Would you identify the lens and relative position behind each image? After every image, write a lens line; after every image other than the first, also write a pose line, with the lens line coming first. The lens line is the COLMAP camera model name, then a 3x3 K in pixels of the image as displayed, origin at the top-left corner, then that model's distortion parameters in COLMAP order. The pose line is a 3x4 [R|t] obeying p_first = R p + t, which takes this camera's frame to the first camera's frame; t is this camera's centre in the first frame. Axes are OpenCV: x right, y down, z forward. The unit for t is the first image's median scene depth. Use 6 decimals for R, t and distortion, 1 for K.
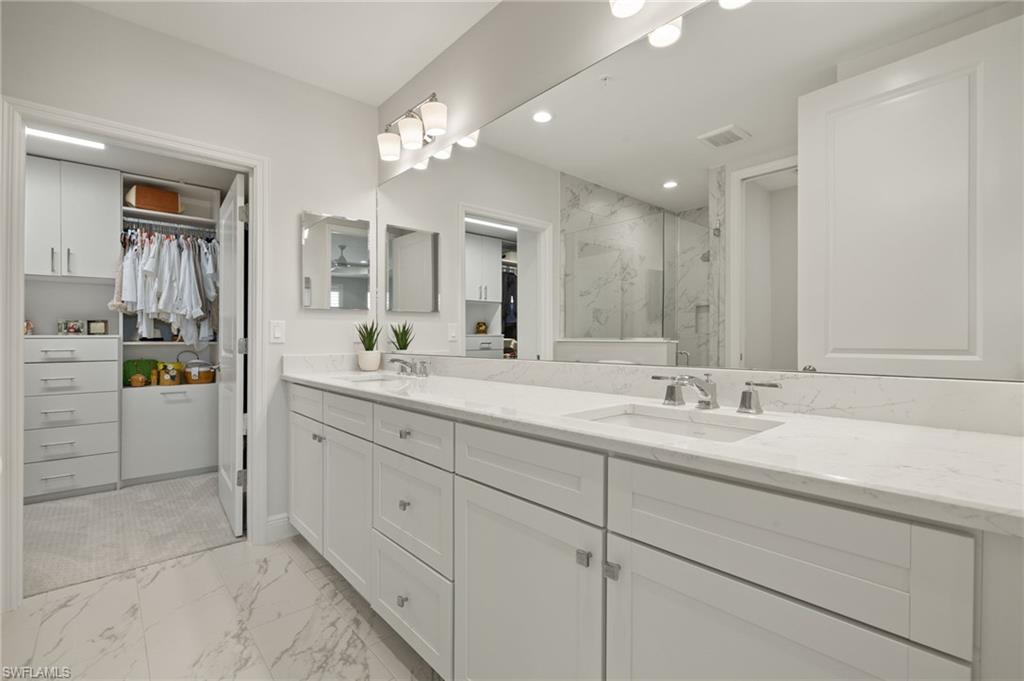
lens RADIAL K [[458.2, 0, 509.6], [0, 458.2, 335.1], [0, 0, 1]] dist [-0.004101, -0.000223]
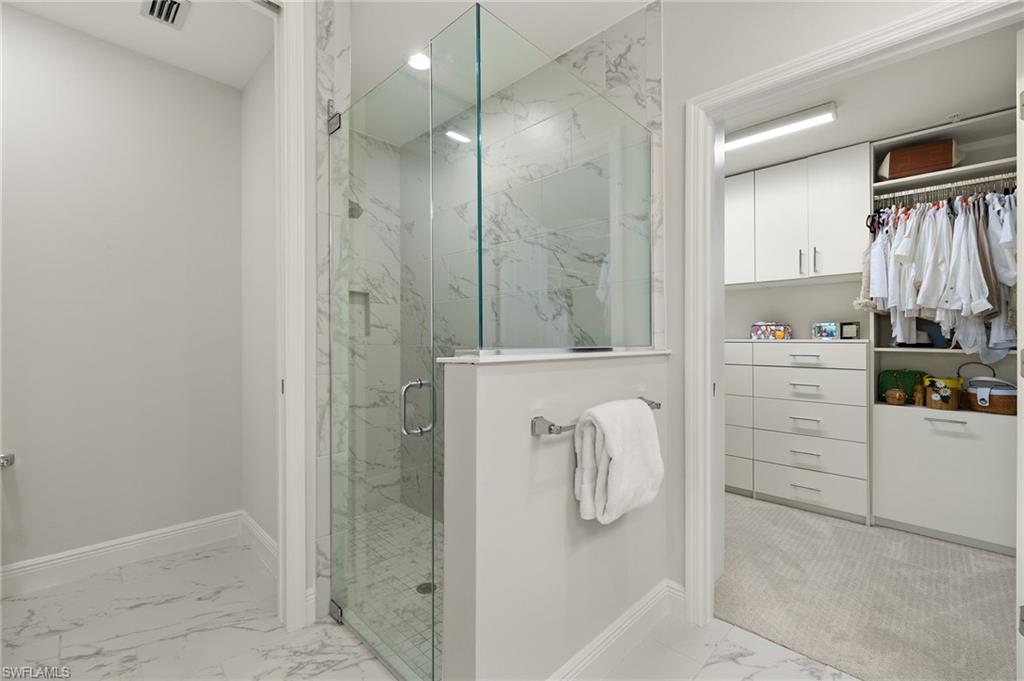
lens RADIAL K [[431.7, 0, 511.3], [0, 431.7, 336.2], [0, 0, 1]] dist [-0.000400, -0.000301]
pose [[0.061468, -0.005100, -0.998096, -0.109282], [-0.000964, 0.999986, -0.005169, -0.001162], [0.998109, 0.001280, 0.061462, 0.295219]]
